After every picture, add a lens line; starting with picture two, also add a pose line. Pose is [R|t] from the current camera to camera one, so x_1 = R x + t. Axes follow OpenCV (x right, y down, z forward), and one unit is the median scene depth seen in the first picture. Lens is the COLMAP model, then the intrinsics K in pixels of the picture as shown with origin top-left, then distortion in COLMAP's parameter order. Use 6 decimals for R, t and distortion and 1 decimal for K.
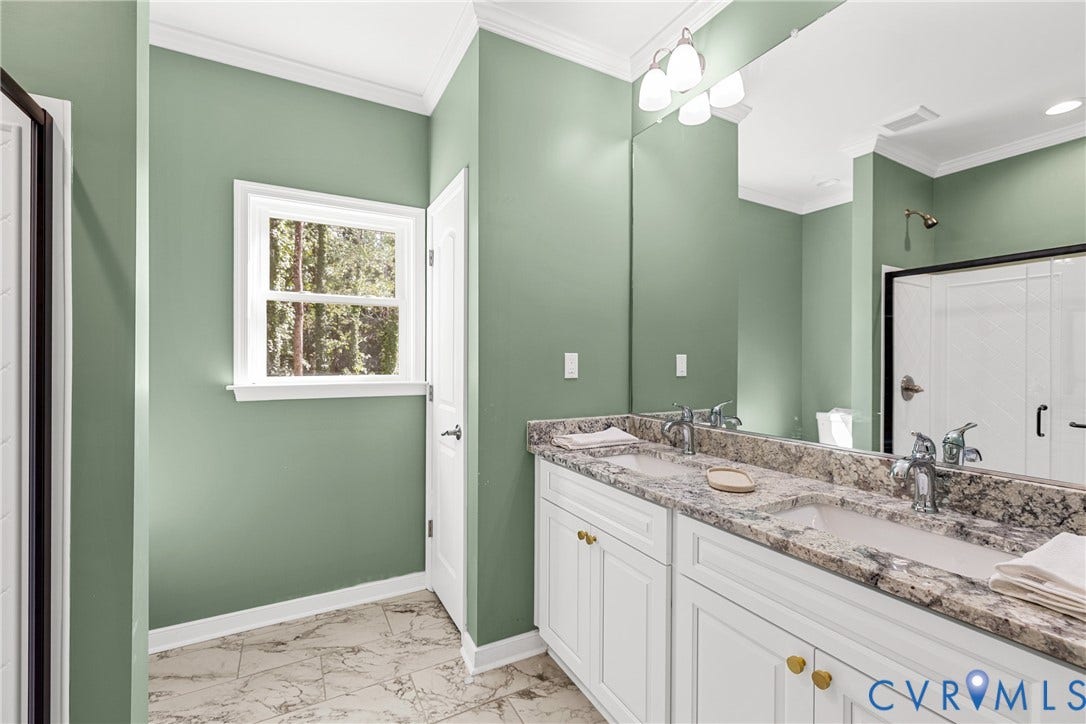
lens RADIAL K [[458.8, 0, 540.3], [0, 458.8, 358.6], [0, 0, 1]] dist [-0.001223, 0.000196]
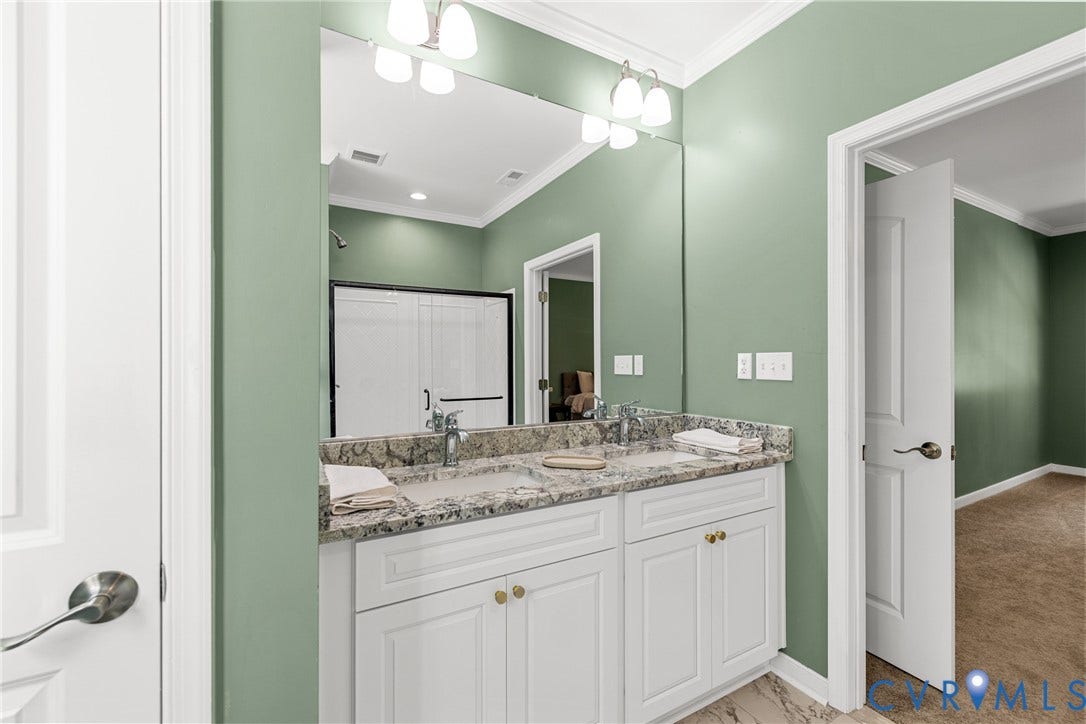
lens RADIAL K [[458.8, 0, 539.8], [0, 458.8, 363.4], [0, 0, 1]] dist [-0.001223, 0.000196]
pose [[-0.014726, -0.007868, 0.999861, -0.711033], [-0.002536, 0.999966, 0.007832, 0.002489], [-0.999888, -0.002420, -0.014745, 1.041736]]
